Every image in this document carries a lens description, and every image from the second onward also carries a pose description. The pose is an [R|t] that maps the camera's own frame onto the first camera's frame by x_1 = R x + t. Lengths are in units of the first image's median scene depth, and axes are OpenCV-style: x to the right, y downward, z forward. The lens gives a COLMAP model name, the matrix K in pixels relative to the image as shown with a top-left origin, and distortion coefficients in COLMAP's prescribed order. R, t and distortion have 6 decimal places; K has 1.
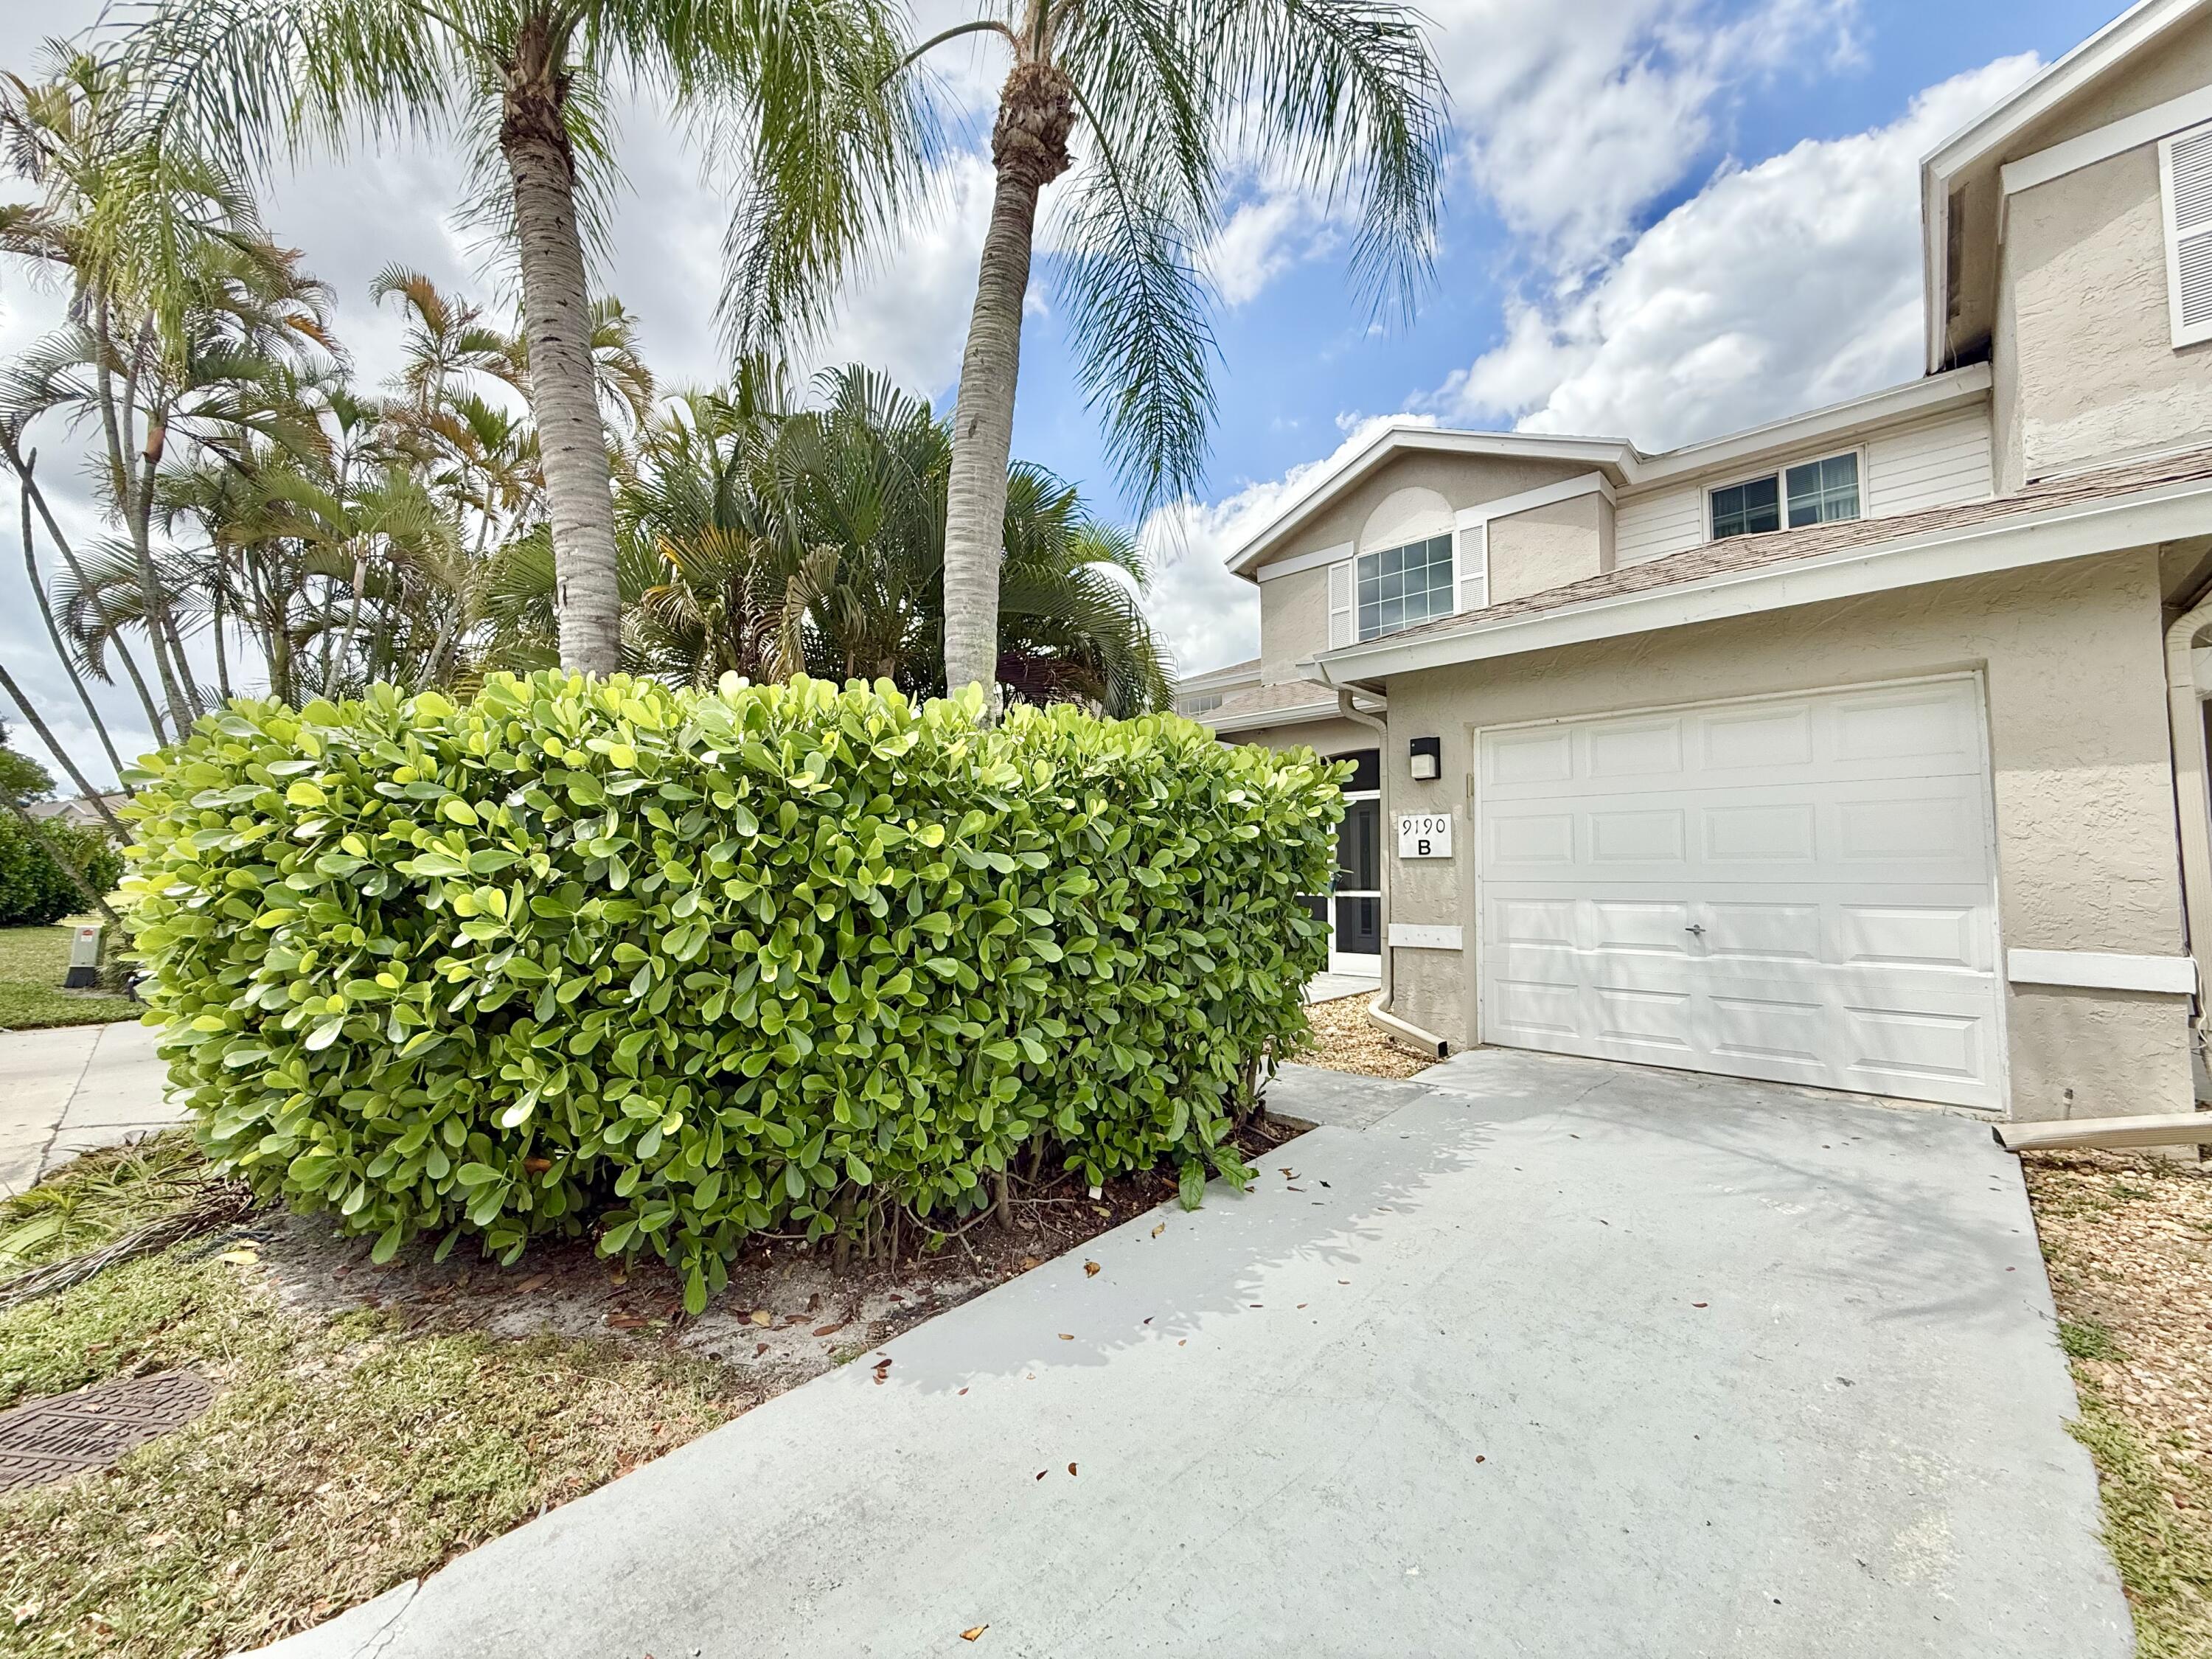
lens RADIAL K [[879.4, 0, 1107.1], [0, 879.4, 826.1], [0, 0, 1]] dist [0.003208, 0.000449]
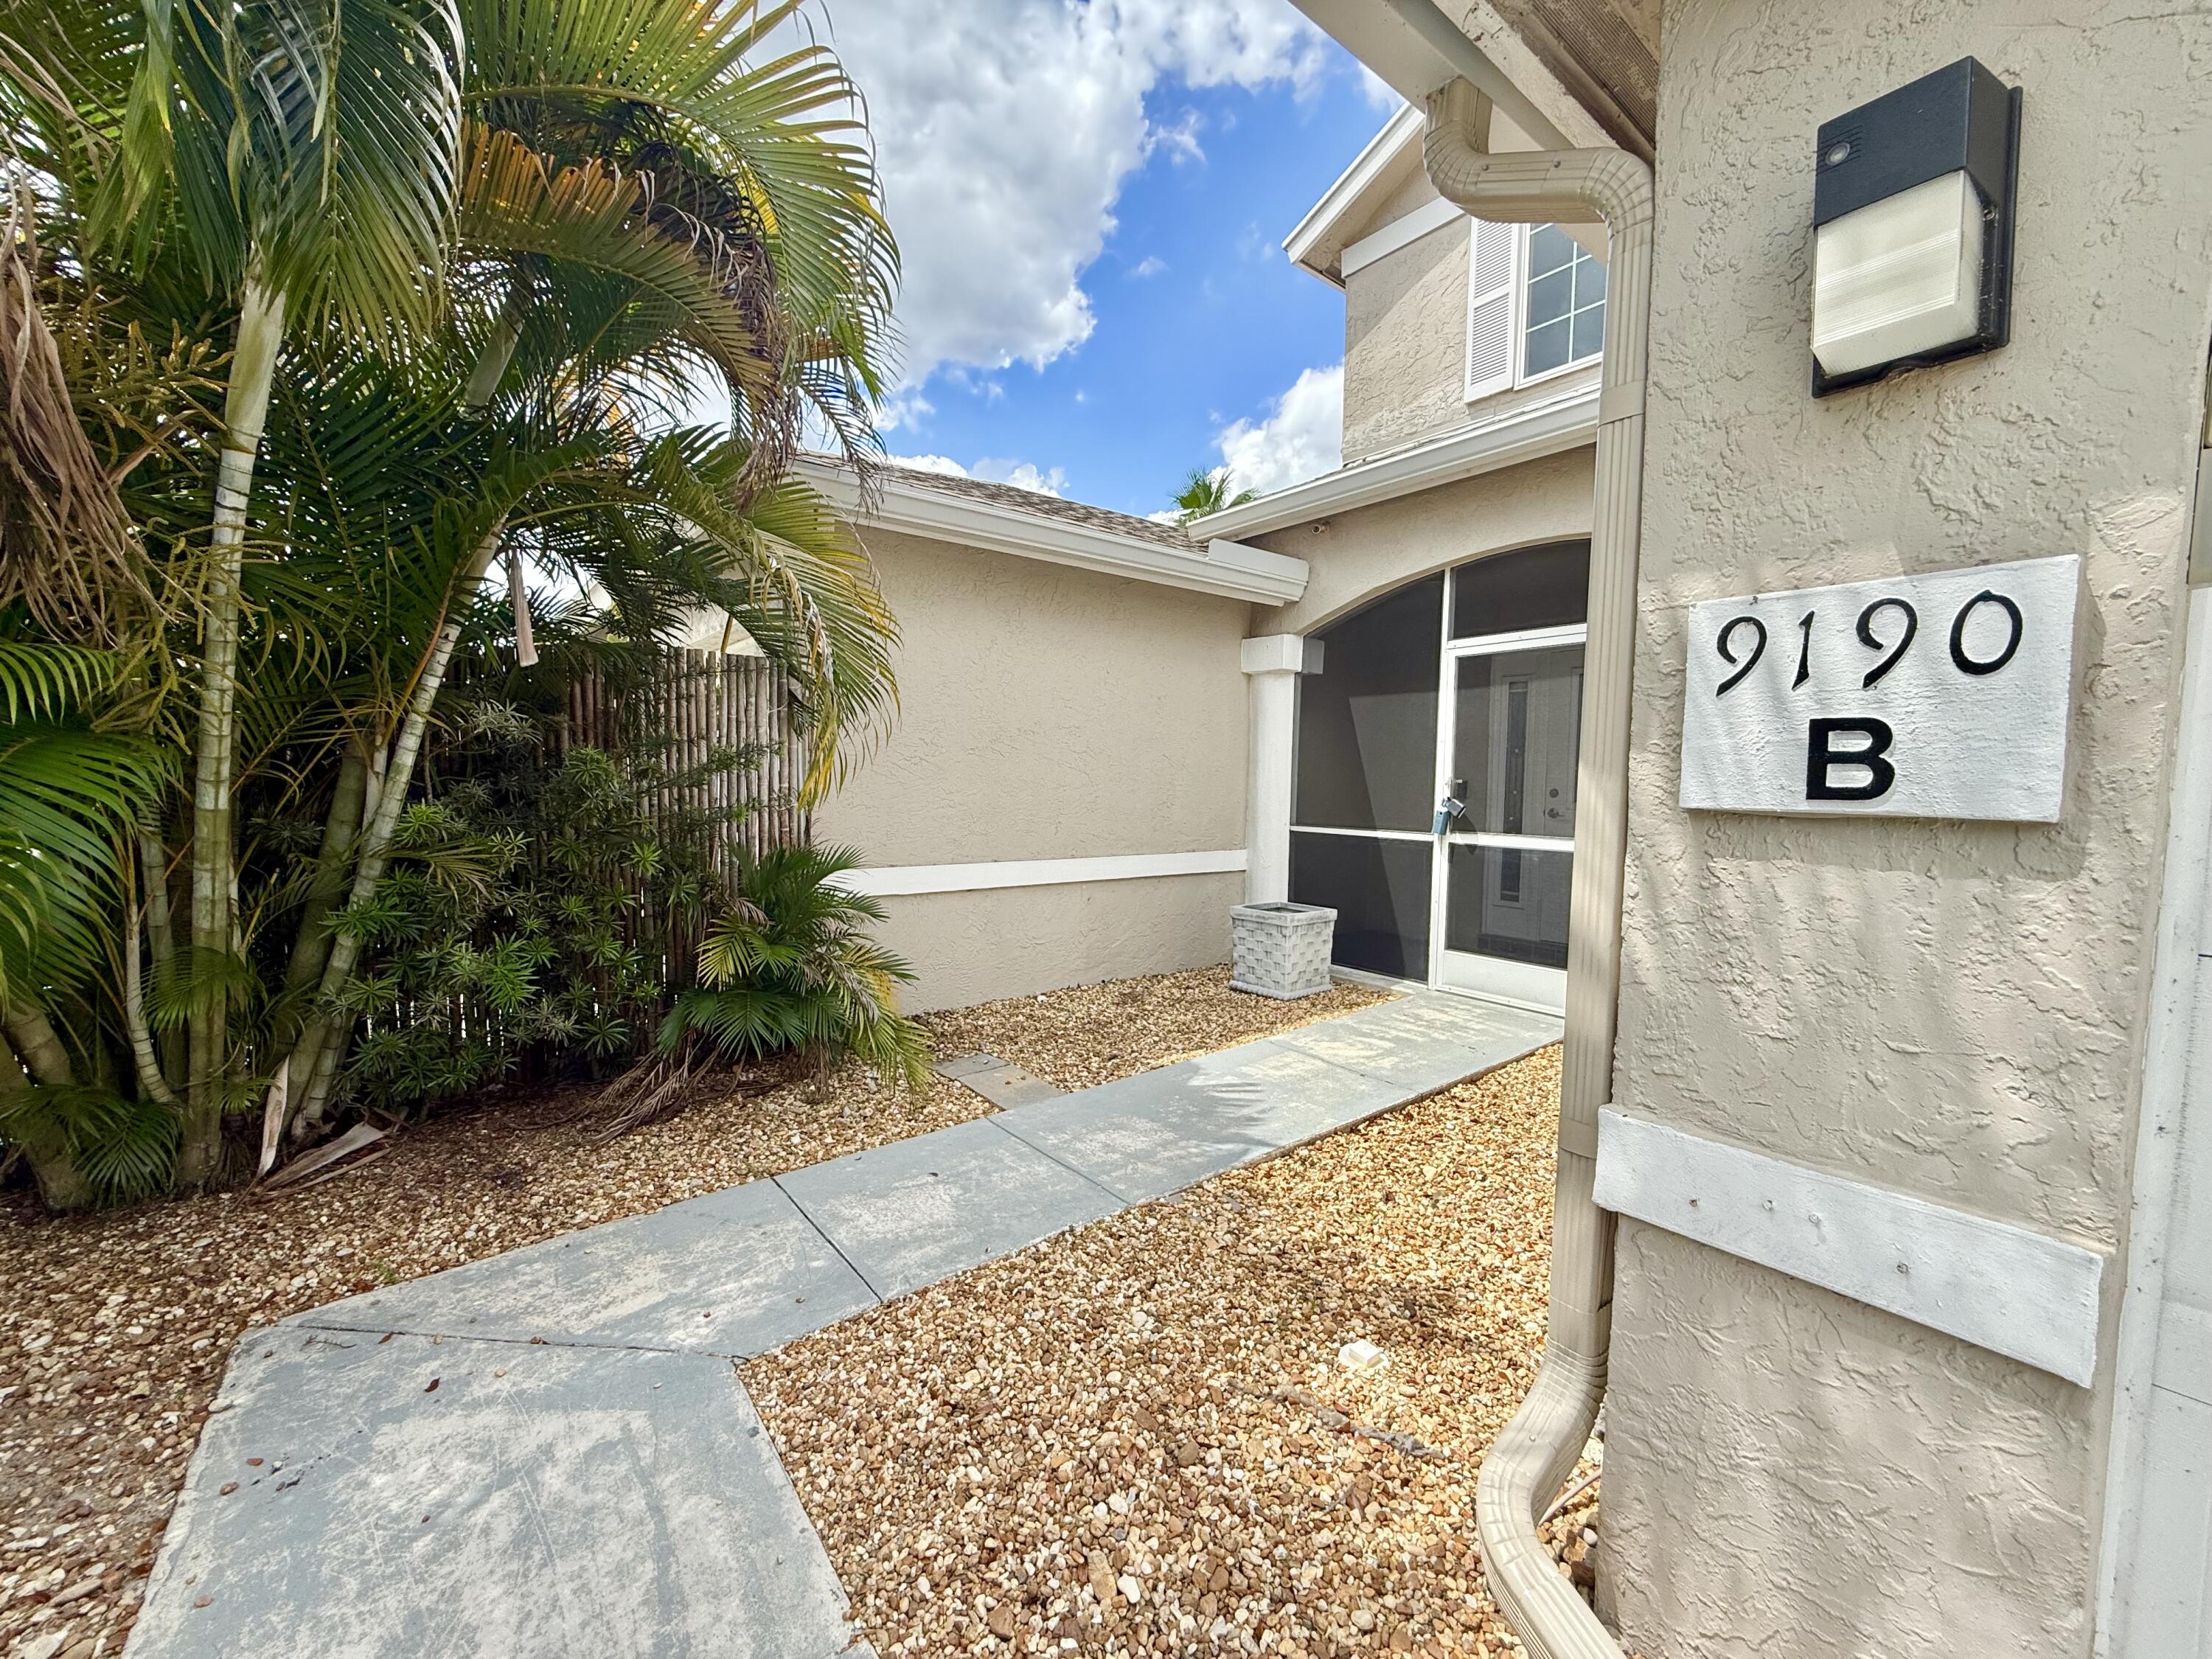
lens RADIAL K [[879.4, 0, 1103.0], [0, 879.4, 829.7], [0, 0, 1]] dist [0.003208, 0.000449]
pose [[0.988208, 0.019662, -0.151853, 0.237084], [-0.001389, 0.992832, 0.119512, 0.016686], [0.153114, -0.117891, 0.981151, 0.796789]]
